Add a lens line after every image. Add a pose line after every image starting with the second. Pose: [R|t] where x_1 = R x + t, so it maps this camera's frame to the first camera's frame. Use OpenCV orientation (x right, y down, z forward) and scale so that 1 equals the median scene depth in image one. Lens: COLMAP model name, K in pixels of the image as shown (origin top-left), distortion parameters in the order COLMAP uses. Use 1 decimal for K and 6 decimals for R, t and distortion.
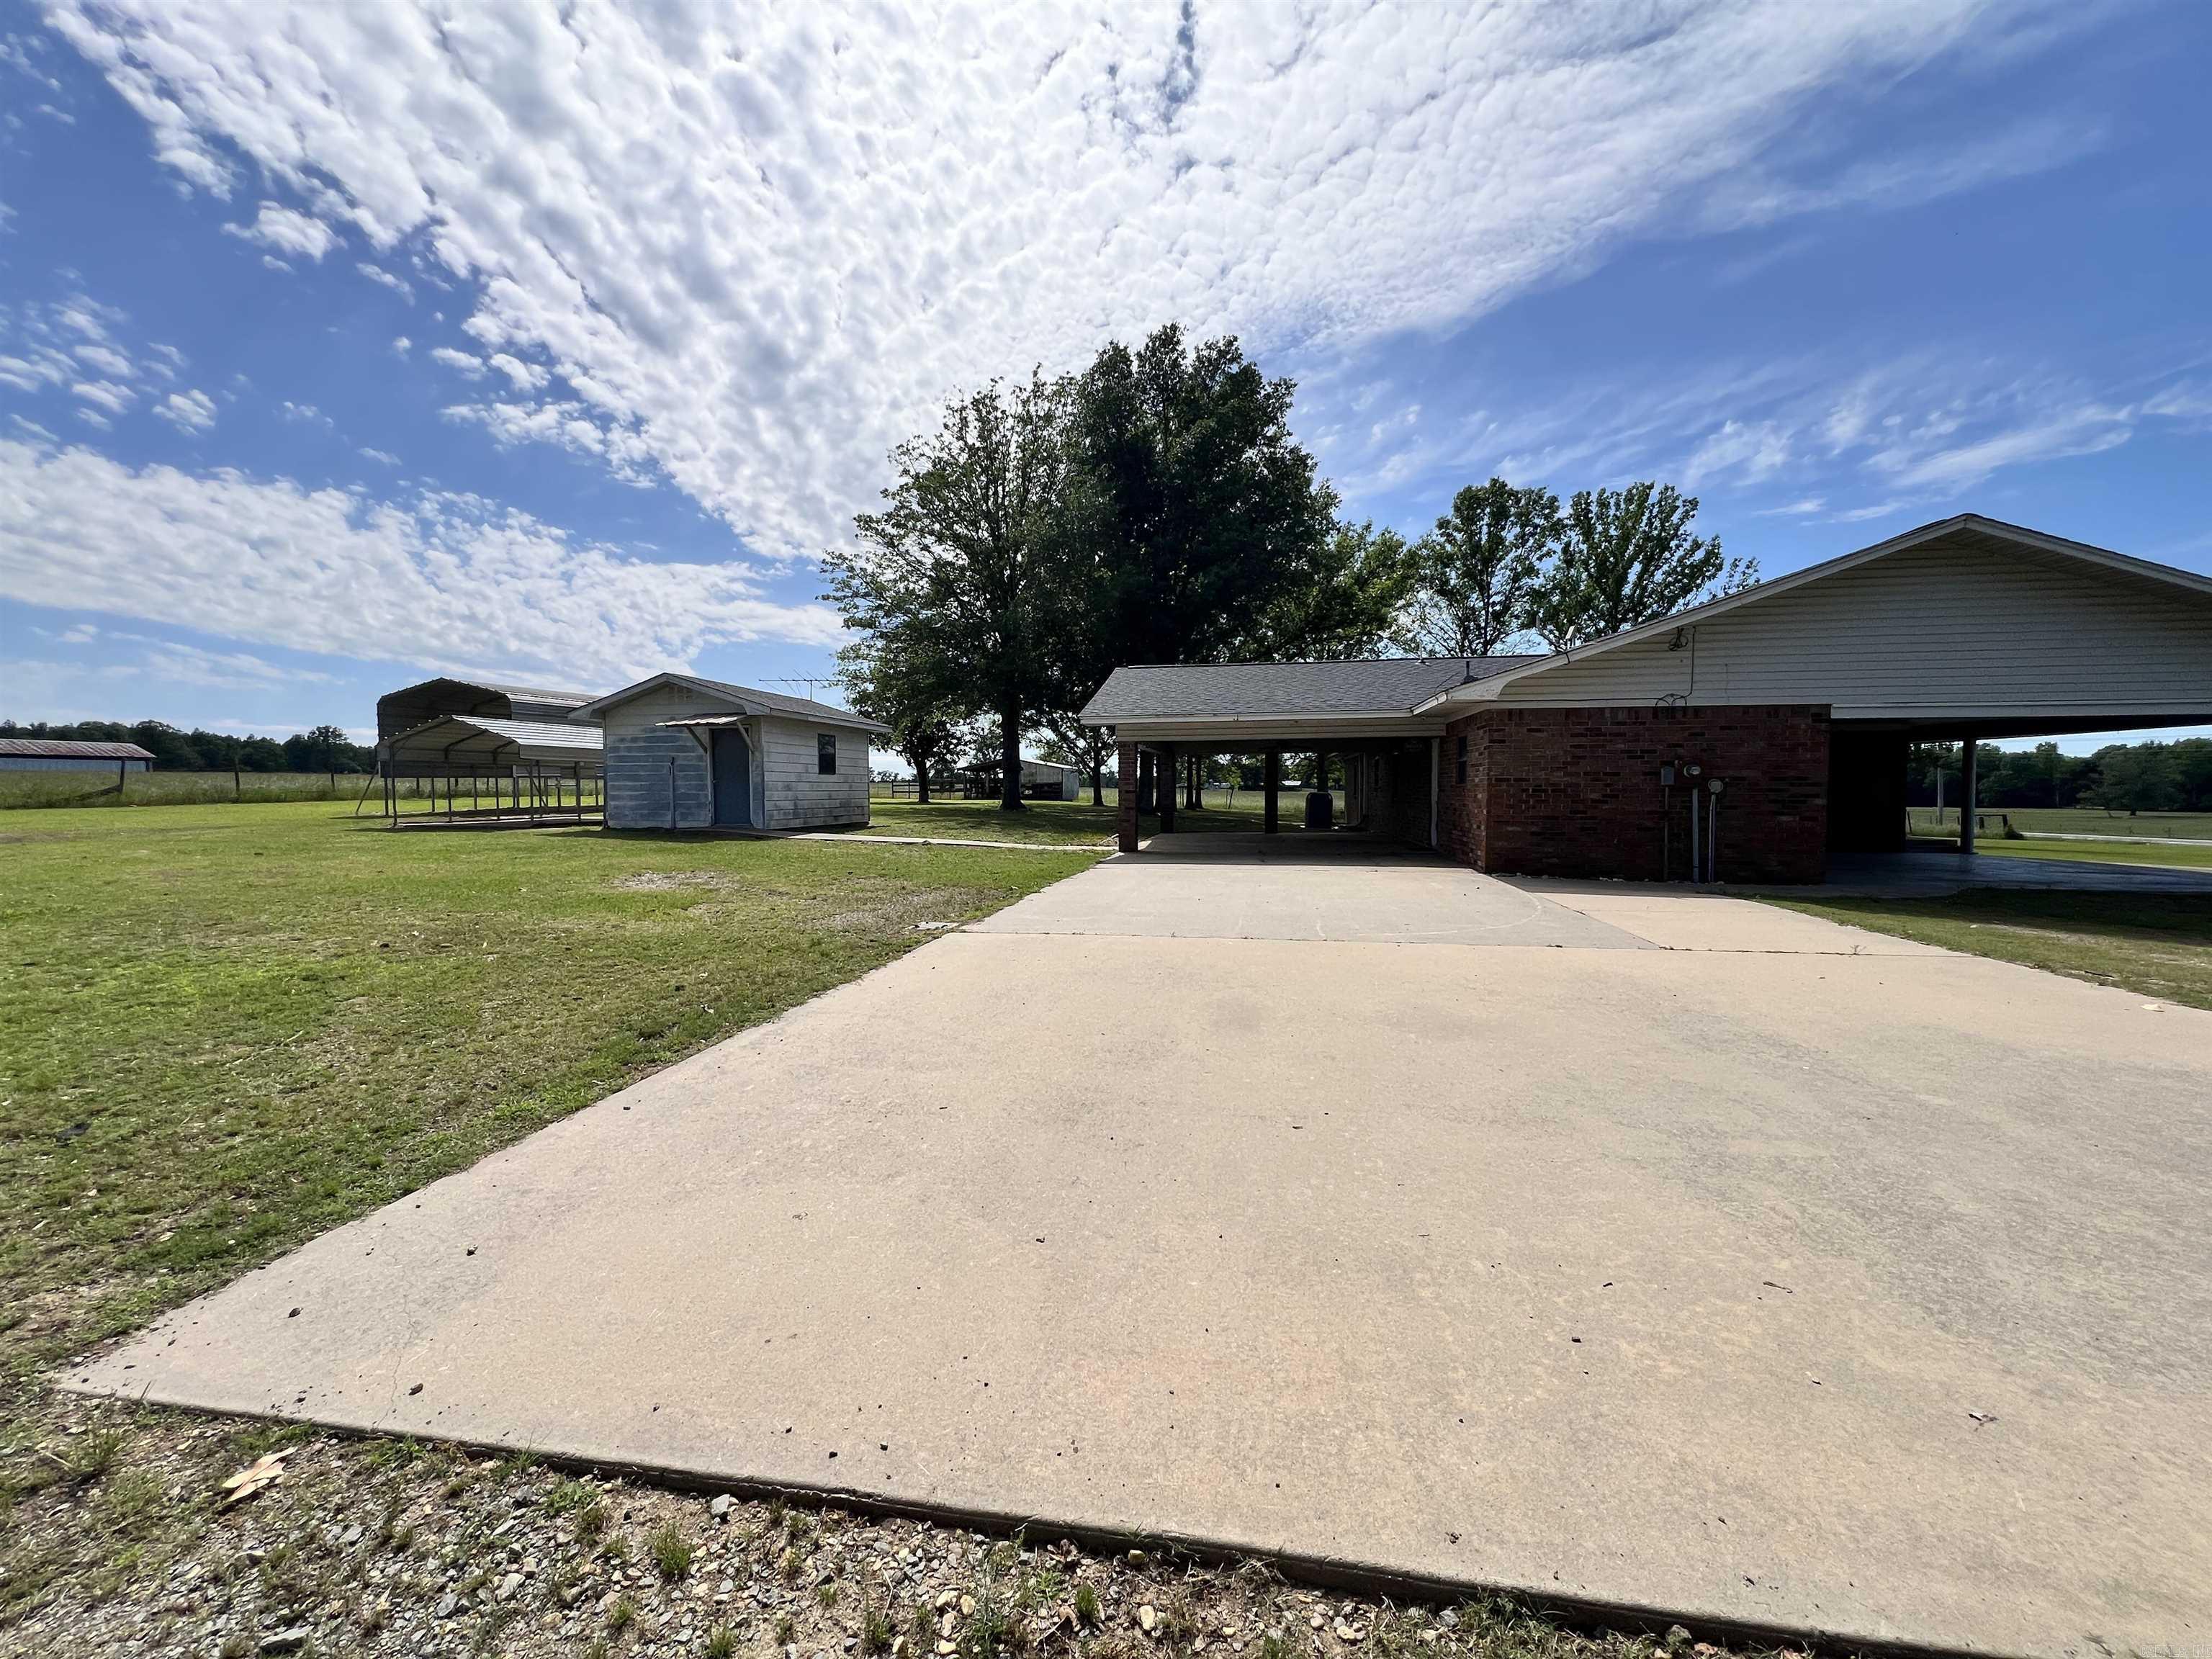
lens RADIAL K [[881.0, 0, 1092.9], [0, 881.0, 821.4], [0, 0, 1]] dist [-0.003385, 0.000140]
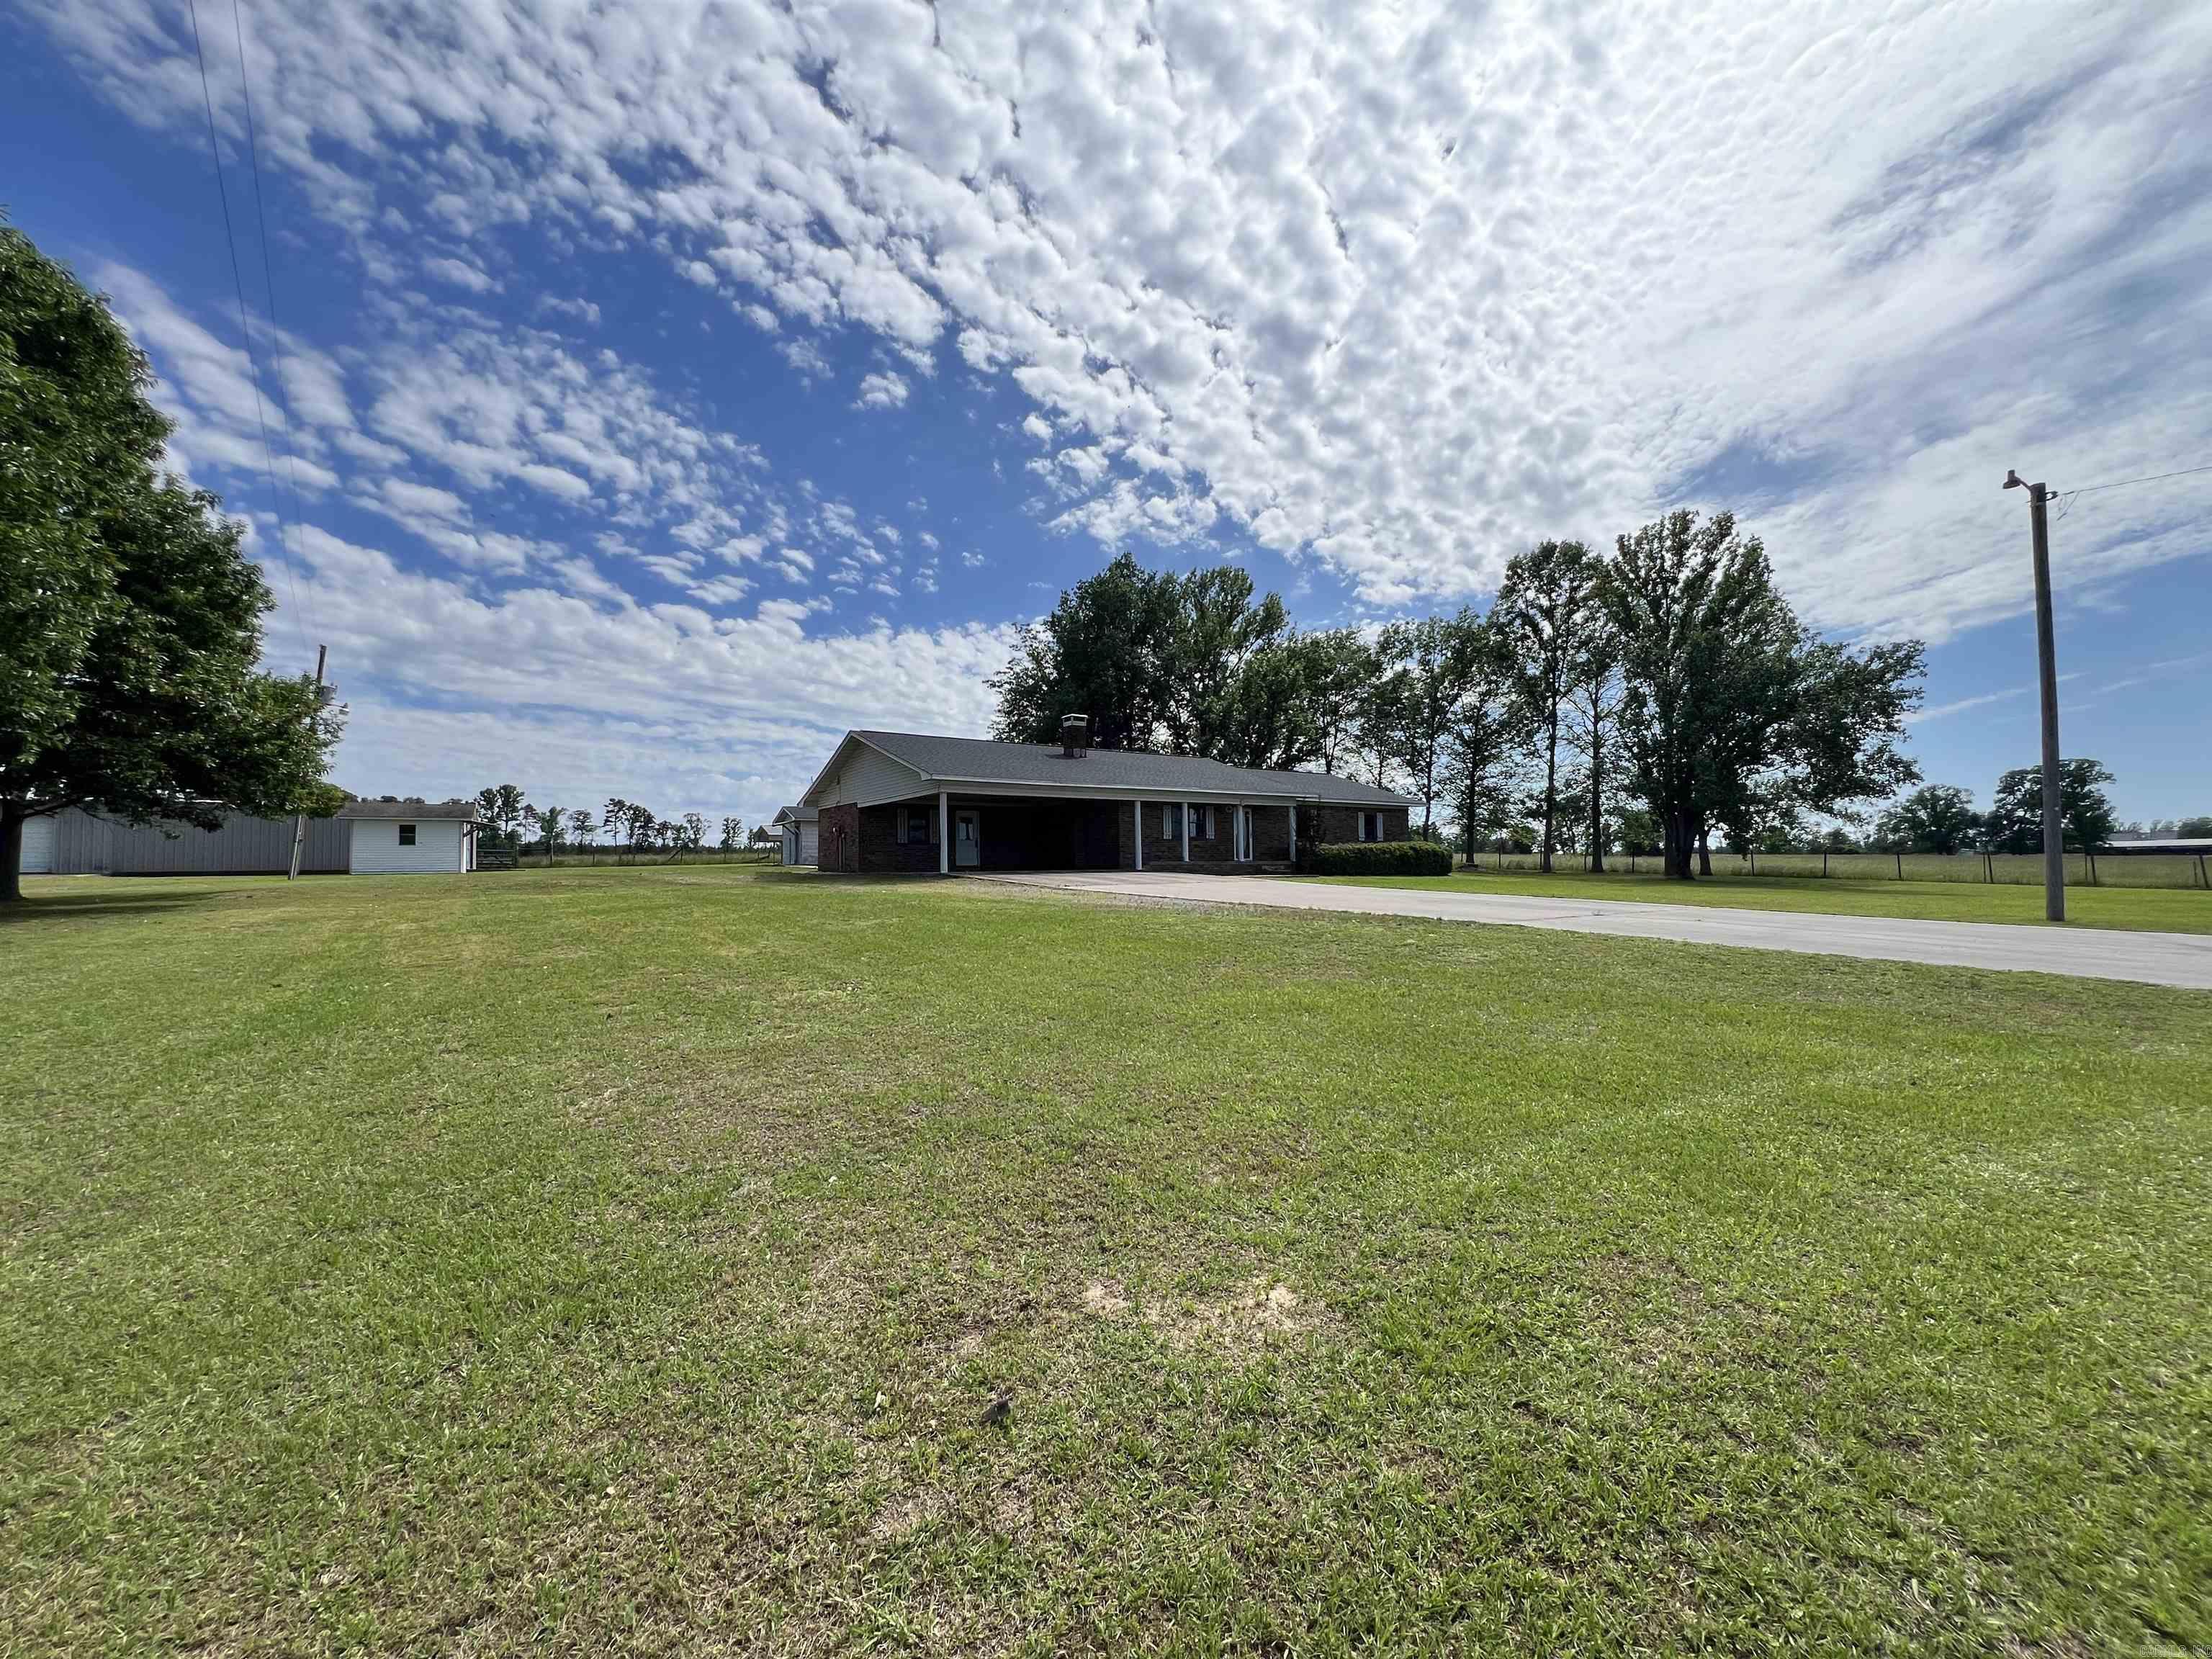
lens RADIAL K [[881.0, 0, 1102.1], [0, 881.0, 817.6], [0, 0, 1]] dist [-0.003385, 0.000140]
pose [[0.711310, -0.047445, -0.701276, 0.063404], [-0.019326, 0.996022, -0.086989, -0.014181], [0.702613, 0.075429, 0.707563, 0.348097]]
